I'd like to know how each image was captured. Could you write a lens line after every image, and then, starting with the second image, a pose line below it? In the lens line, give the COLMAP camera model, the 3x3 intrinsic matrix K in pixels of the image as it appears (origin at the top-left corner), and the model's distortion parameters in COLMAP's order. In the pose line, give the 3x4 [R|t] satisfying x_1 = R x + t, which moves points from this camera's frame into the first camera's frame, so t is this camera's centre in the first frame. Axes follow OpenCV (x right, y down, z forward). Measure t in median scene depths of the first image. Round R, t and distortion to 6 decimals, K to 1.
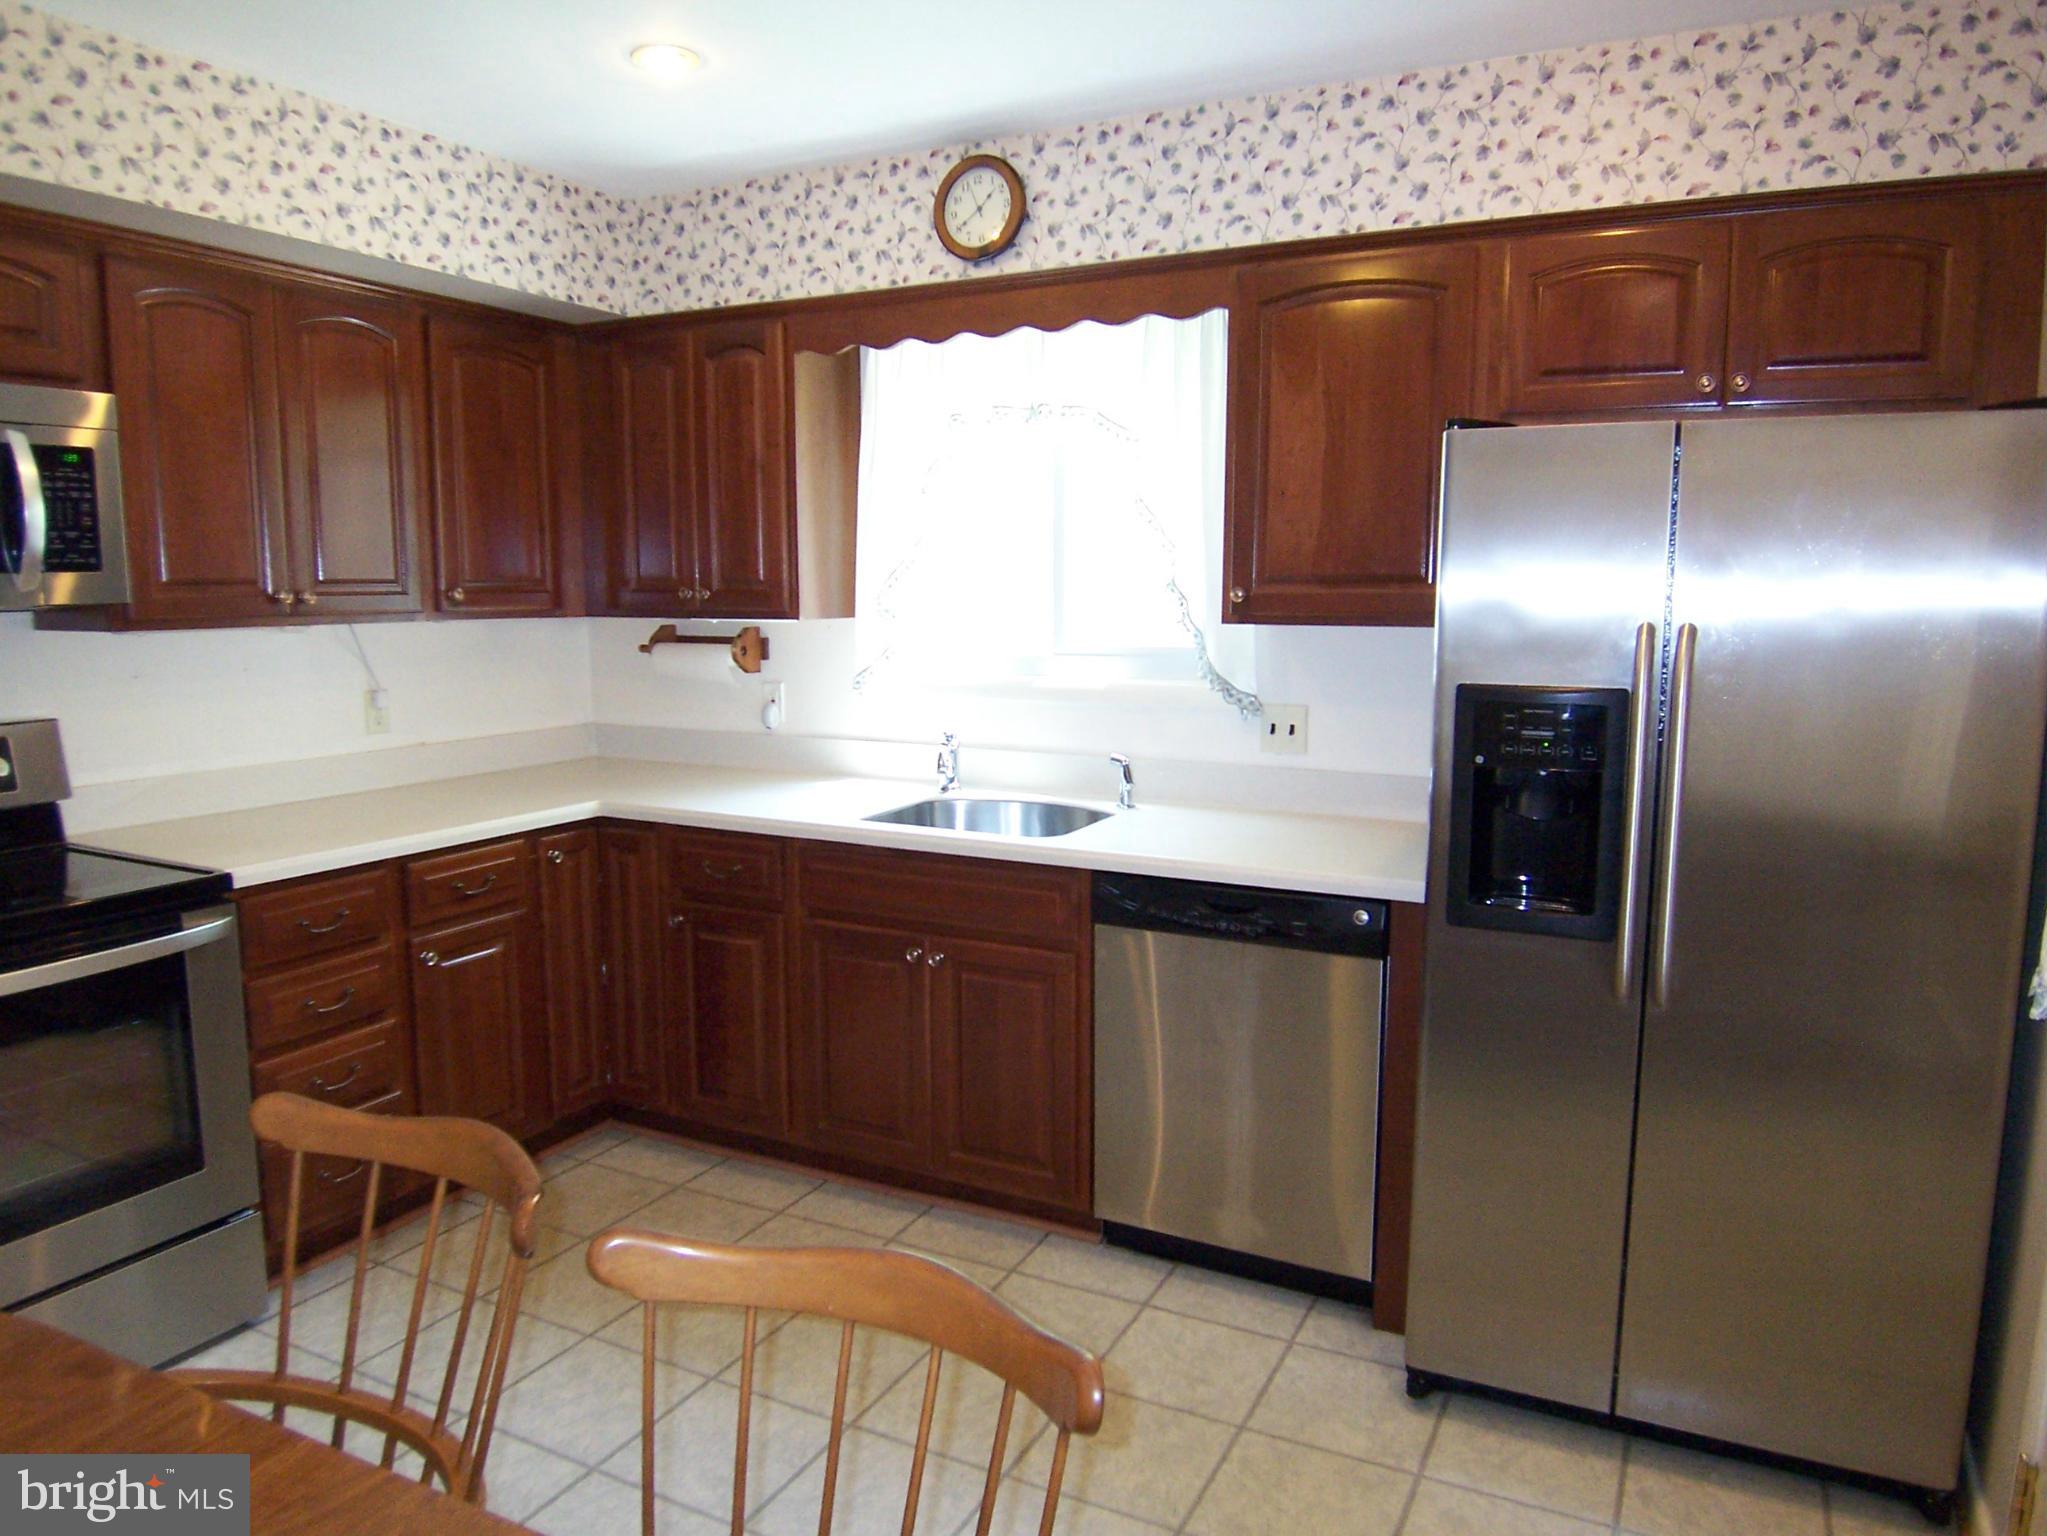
lens RADIAL K [[1384.8, 0, 1021.5], [0, 1384.8, 766.1], [0, 0, 1]] dist [-0.036087, -0.017994]
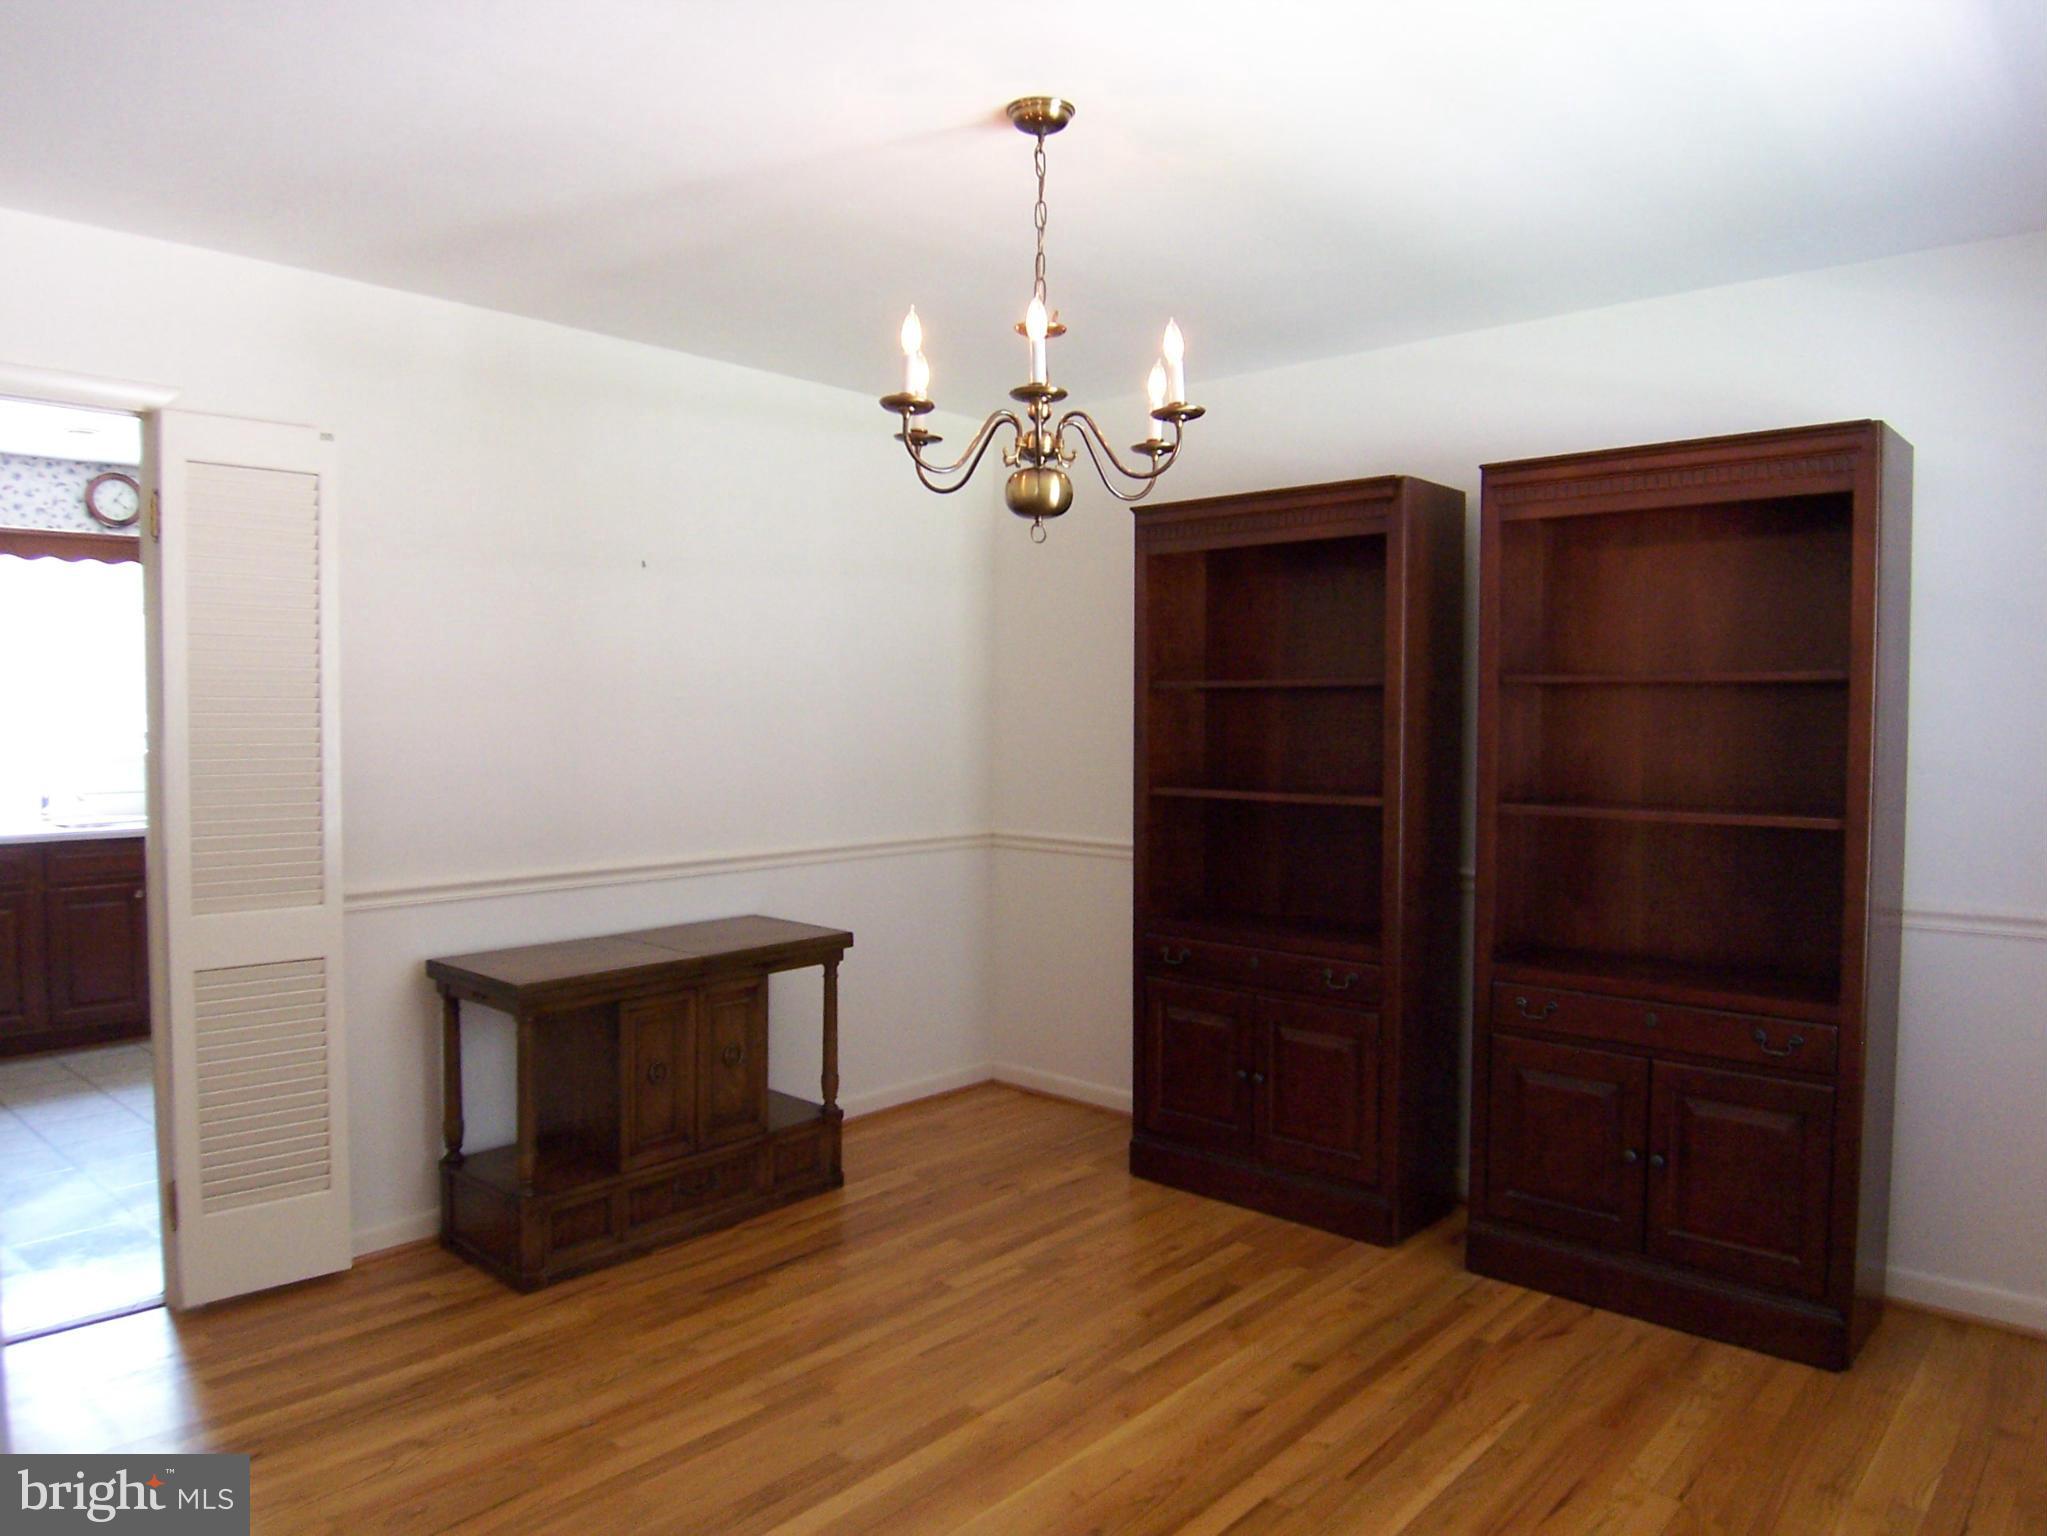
lens RADIAL K [[1404.1, 0, 1023.5], [0, 1404.1, 750.2], [0, 0, 1]] dist [-0.002502, 0.000866]
pose [[0.249262, -0.038281, 0.967679, -1.565799], [0.127476, 0.991821, 0.006400, 0.082132], [-0.960009, 0.121761, 0.252104, -0.632384]]
